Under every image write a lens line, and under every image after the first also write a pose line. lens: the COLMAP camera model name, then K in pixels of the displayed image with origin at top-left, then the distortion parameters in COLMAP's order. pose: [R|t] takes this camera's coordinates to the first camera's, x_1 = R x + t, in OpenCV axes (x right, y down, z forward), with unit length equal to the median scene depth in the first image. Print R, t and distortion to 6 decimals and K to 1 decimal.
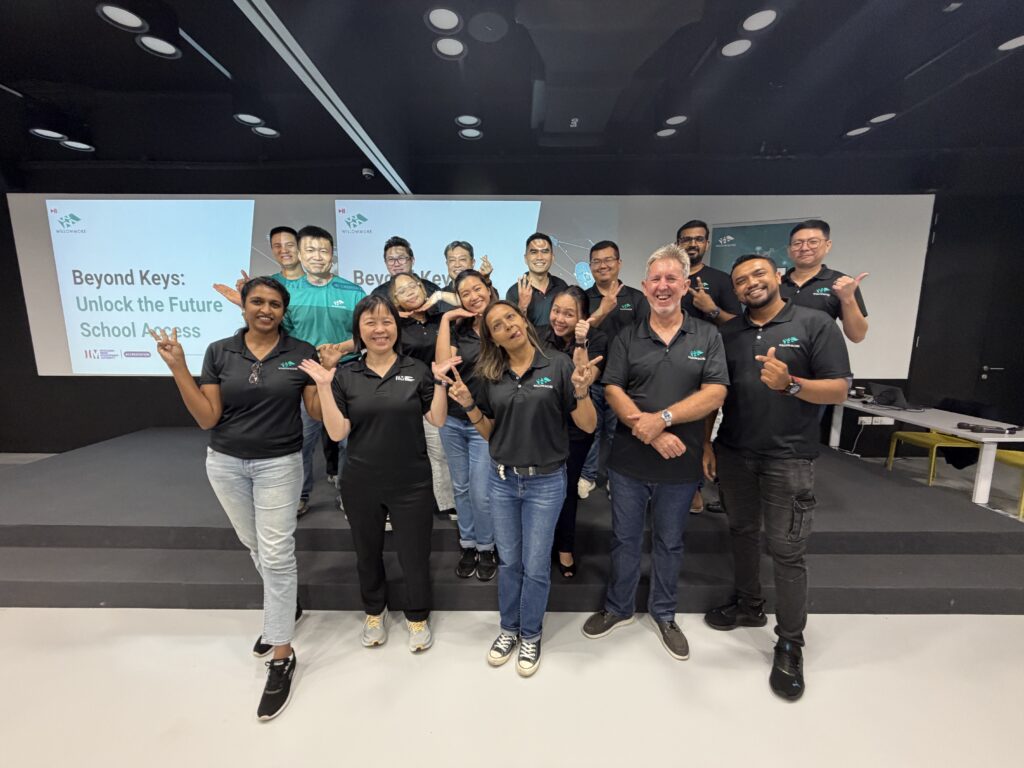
lens RADIAL K [[409.1, 0, 512.0], [0, 409.1, 384.0], [0, 0, 1]] dist [-0.000348, 0.000125]
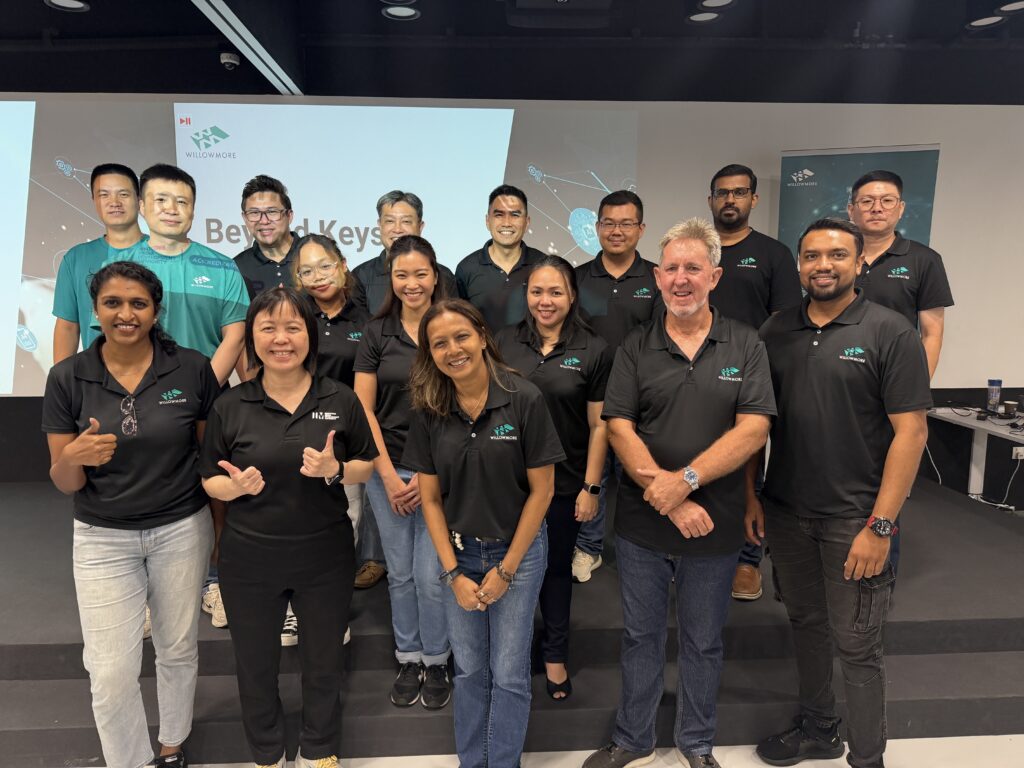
lens RADIAL K [[726.3, 0, 512.0], [0, 726.3, 384.0], [0, 0, 1]] dist [0.030996, -0.038826]
pose [[0.998188, -0.011637, 0.059039, -0.003283], [0.012277, 0.999870, -0.010481, -0.025041], [-0.058910, 0.011187, 0.998201, -0.148862]]
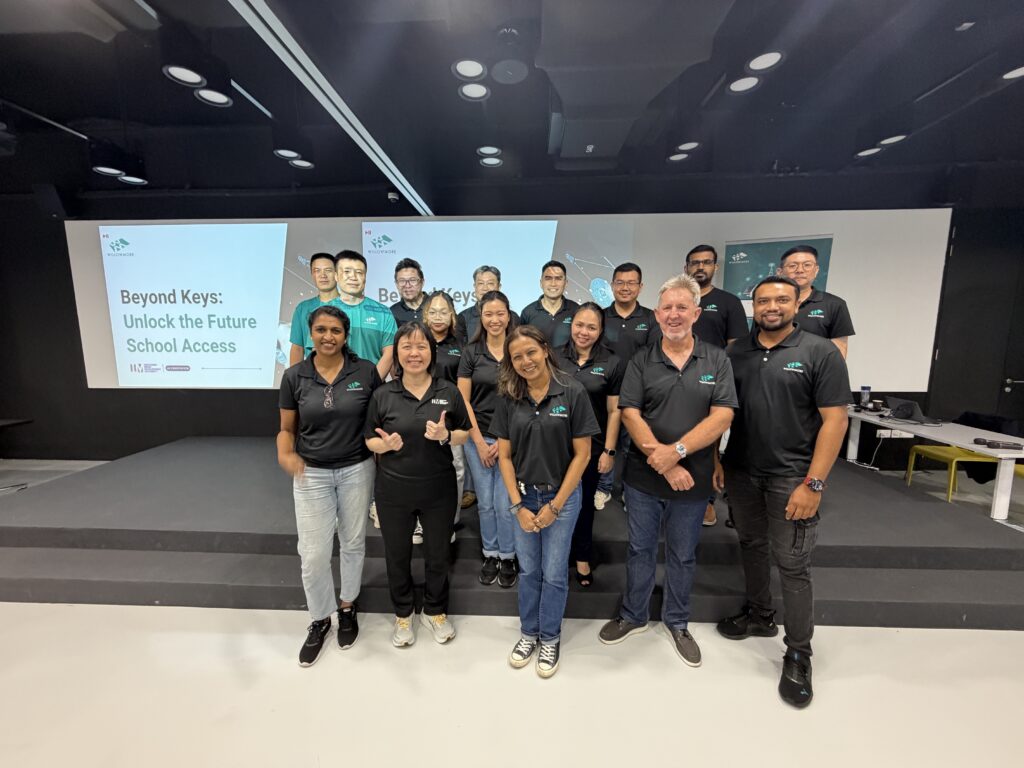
lens RADIAL K [[410.2, 0, 512.0], [0, 410.2, 384.0], [0, 0, 1]] dist [-0.000259, -0.000048]
pose [[0.999300, 0.000064, -0.037405, -0.008422], [-0.000663, 0.999871, -0.016021, -0.022610], [0.037399, 0.016034, 0.999172, -0.054111]]
